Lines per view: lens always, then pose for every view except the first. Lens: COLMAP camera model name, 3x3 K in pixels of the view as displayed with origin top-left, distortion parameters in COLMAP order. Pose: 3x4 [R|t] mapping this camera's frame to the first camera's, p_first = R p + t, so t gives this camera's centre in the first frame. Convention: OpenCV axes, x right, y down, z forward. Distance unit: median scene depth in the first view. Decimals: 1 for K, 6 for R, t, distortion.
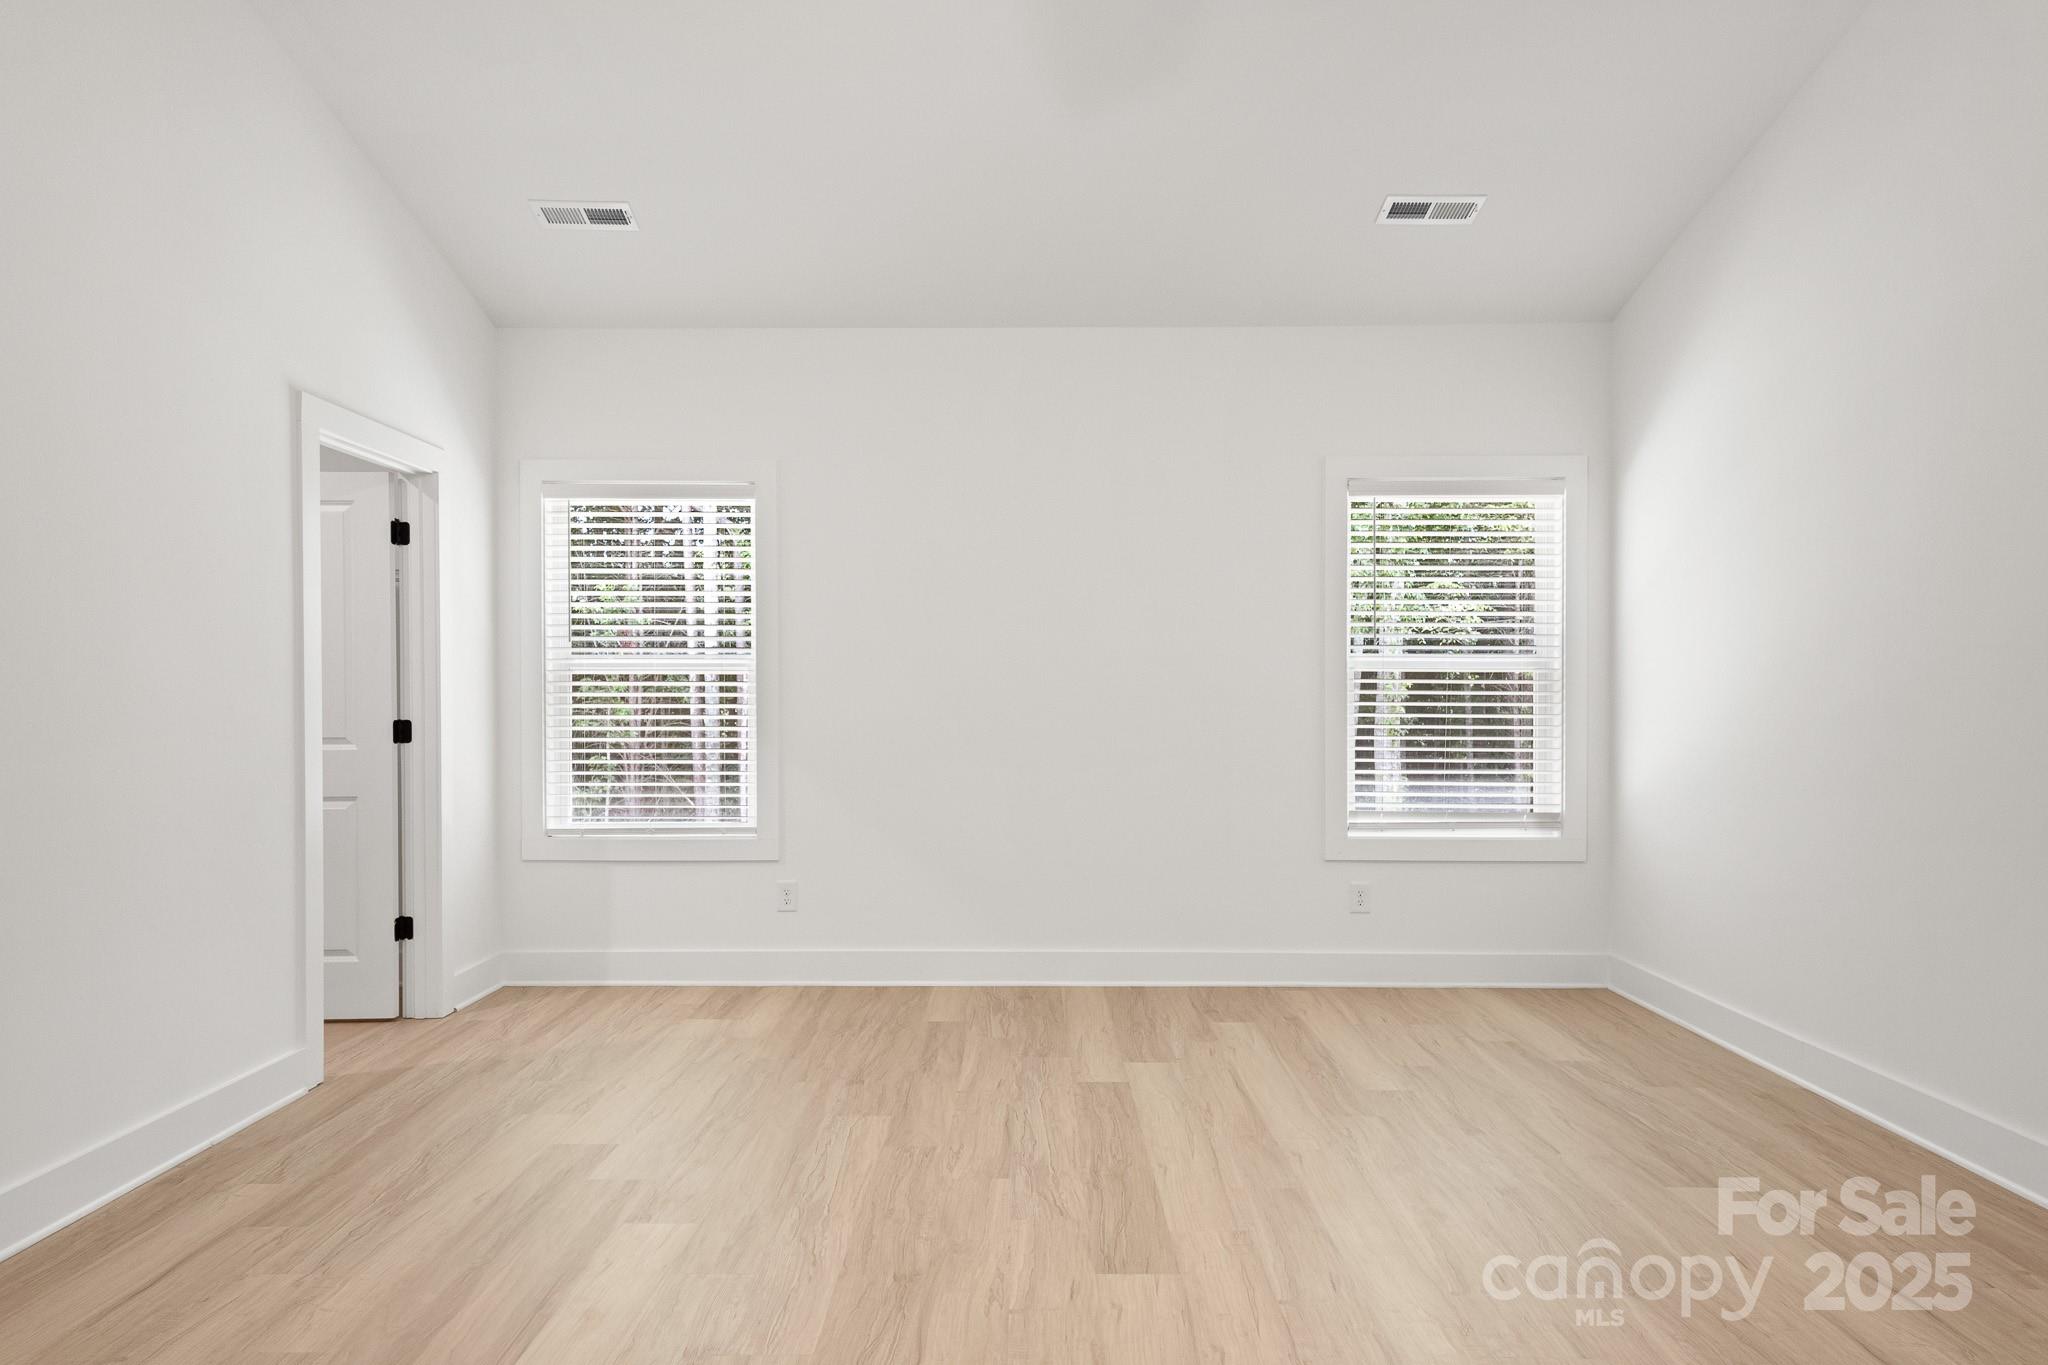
lens RADIAL K [[1158.6, 0, 1016.3], [0, 1158.6, 687.1], [0, 0, 1]] dist [0.021548, -0.004887]
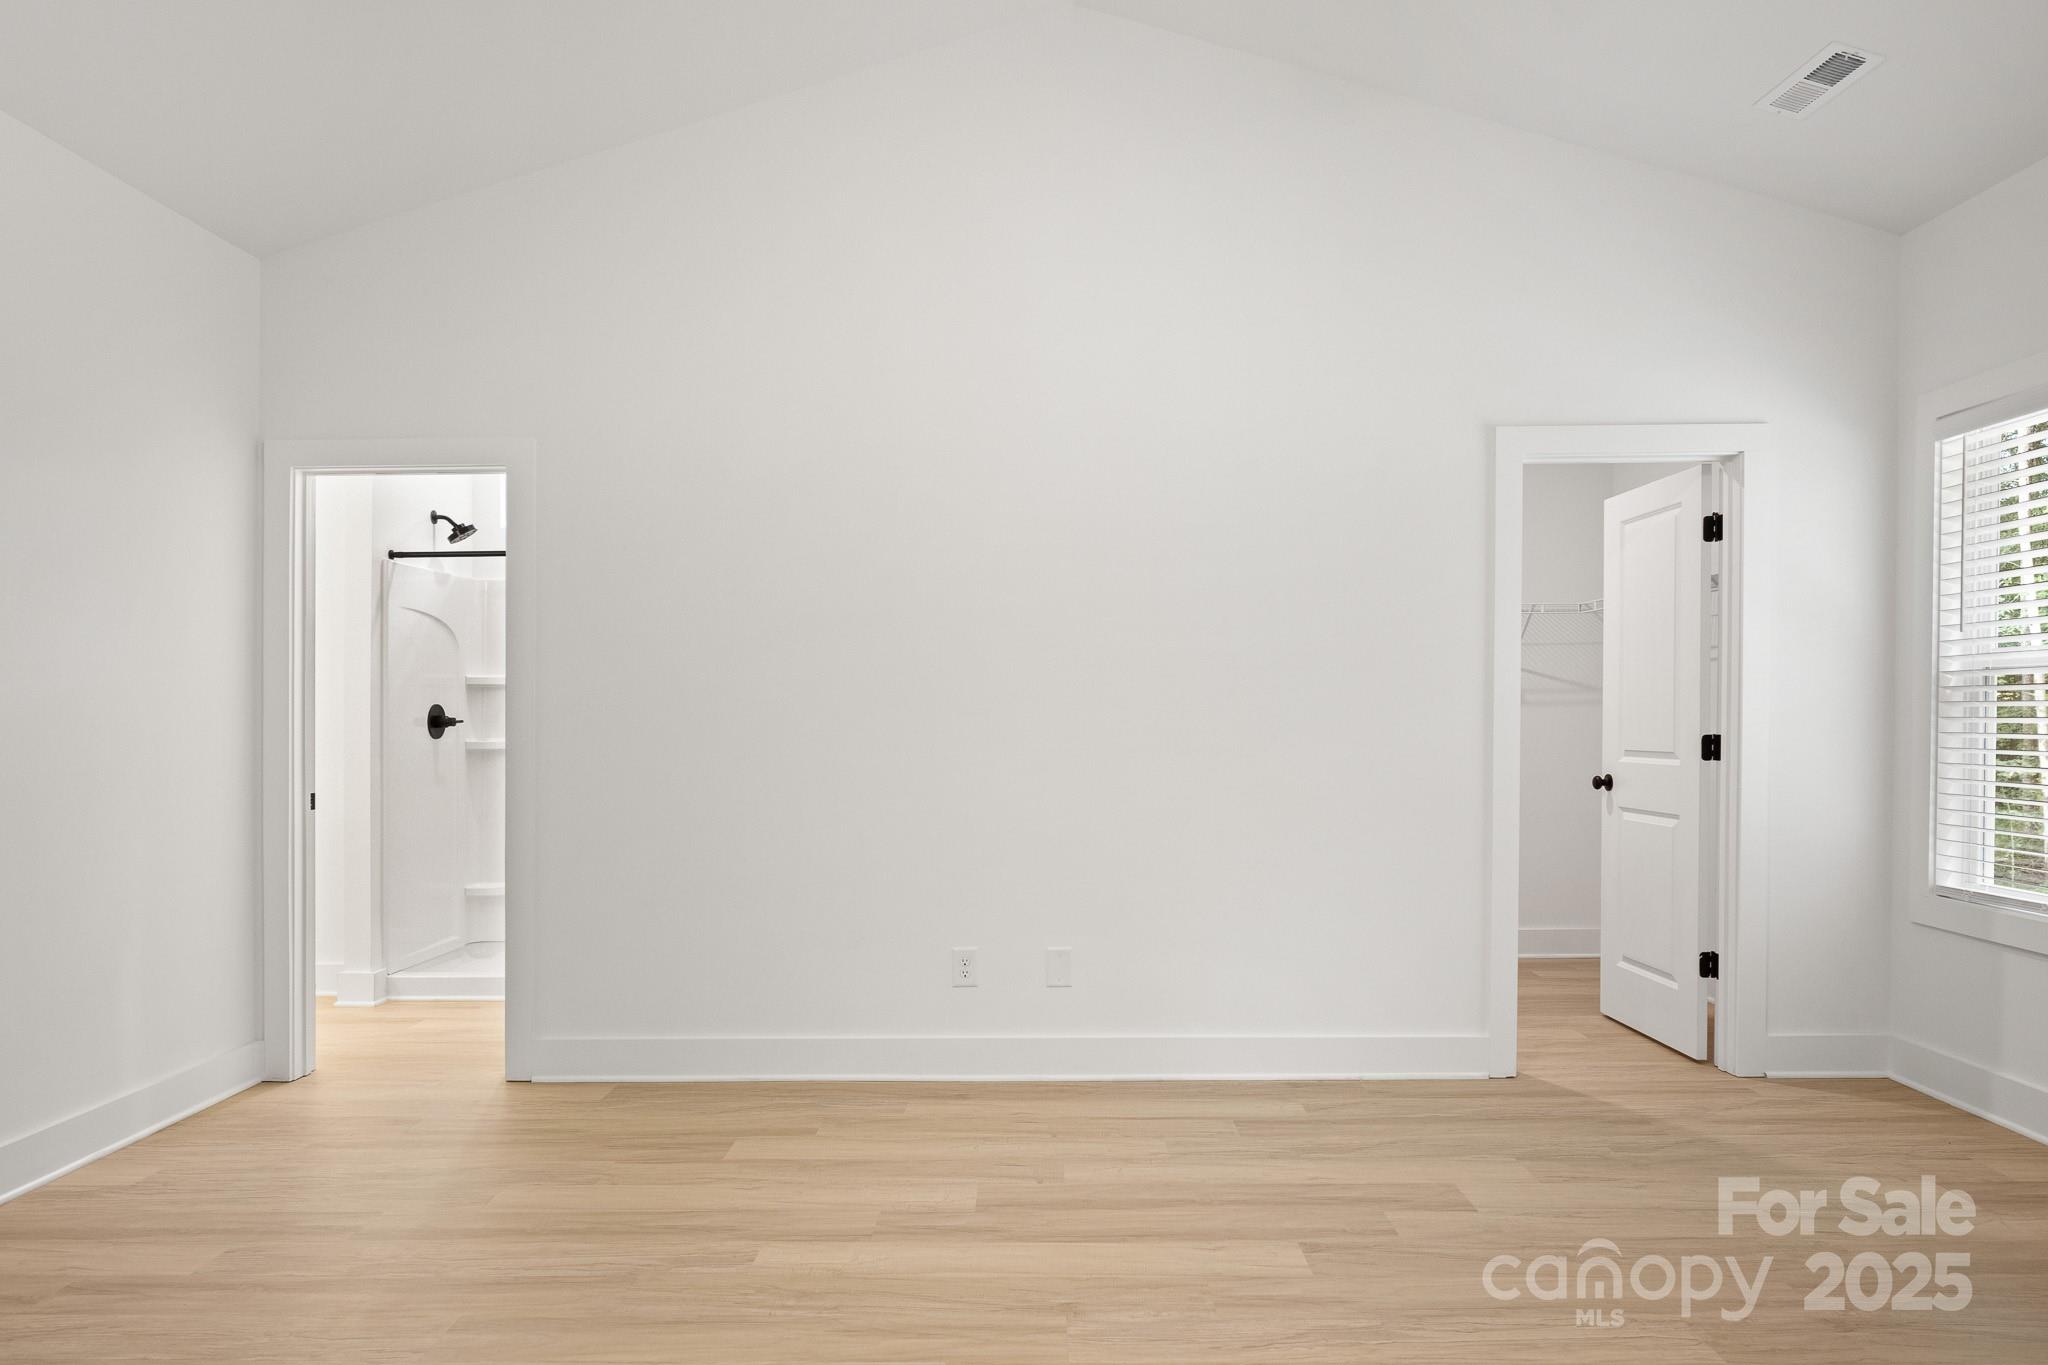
lens RADIAL K [[1263.0, 0, 1029.5], [0, 1263.0, 683.8], [0, 0, 1]] dist [-0.013677, 0.006782]
pose [[0.004203, -0.020423, -0.999783, 0.597447], [0.013855, 0.999697, -0.020363, 0.001687], [0.999895, -0.013767, 0.004484, 0.619181]]
